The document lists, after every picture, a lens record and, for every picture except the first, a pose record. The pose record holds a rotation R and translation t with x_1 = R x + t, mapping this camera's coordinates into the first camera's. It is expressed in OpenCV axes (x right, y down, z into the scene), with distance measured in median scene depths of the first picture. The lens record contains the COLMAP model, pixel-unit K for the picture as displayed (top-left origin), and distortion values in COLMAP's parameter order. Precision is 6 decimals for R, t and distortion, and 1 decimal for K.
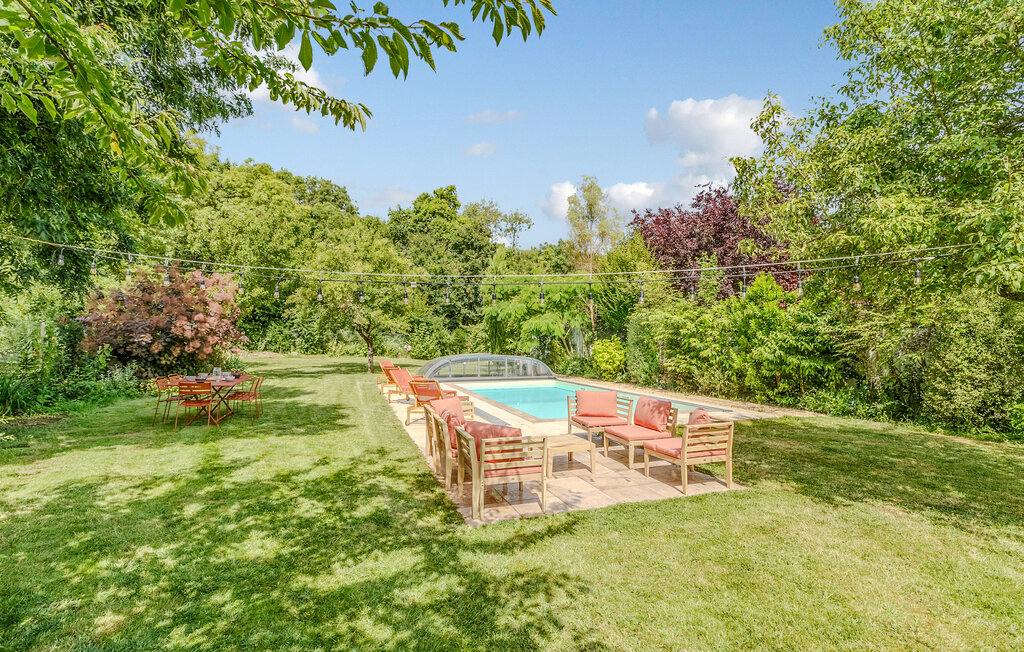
lens RADIAL K [[488.9, 0, 528.0], [0, 488.9, 330.4], [0, 0, 1]] dist [0.000958, -0.000717]
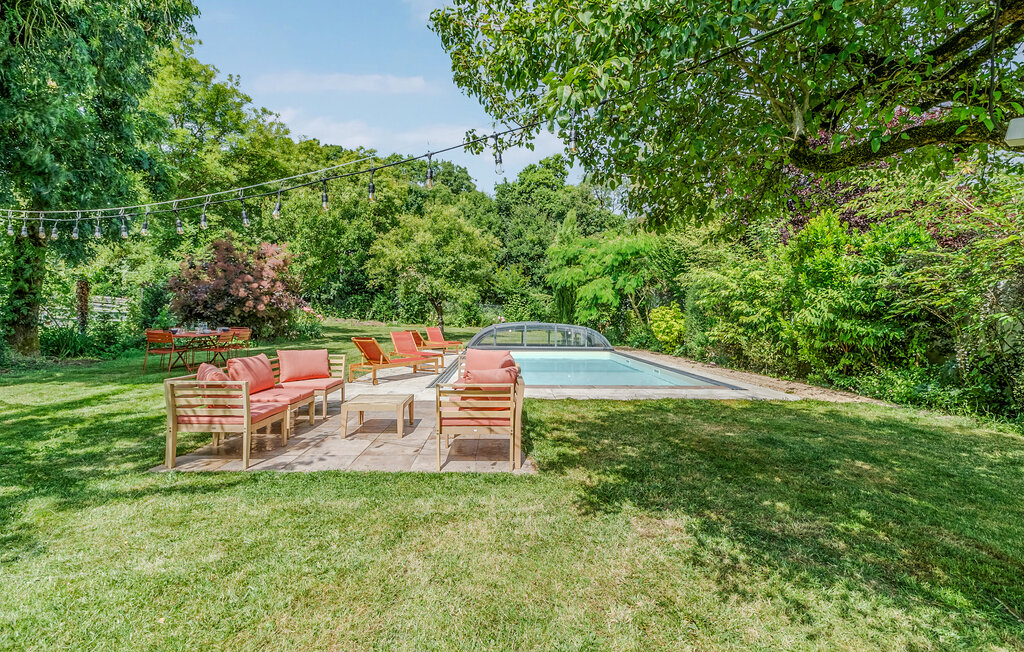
lens RADIAL K [[488.9, 0, 504.0], [0, 488.9, 331.6], [0, 0, 1]] dist [0.000958, -0.000717]
pose [[0.941462, 0.018357, -0.336619, 0.176793], [-0.001651, 0.998755, 0.049849, 0.019496], [0.337115, -0.046375, 0.940321, 0.081761]]
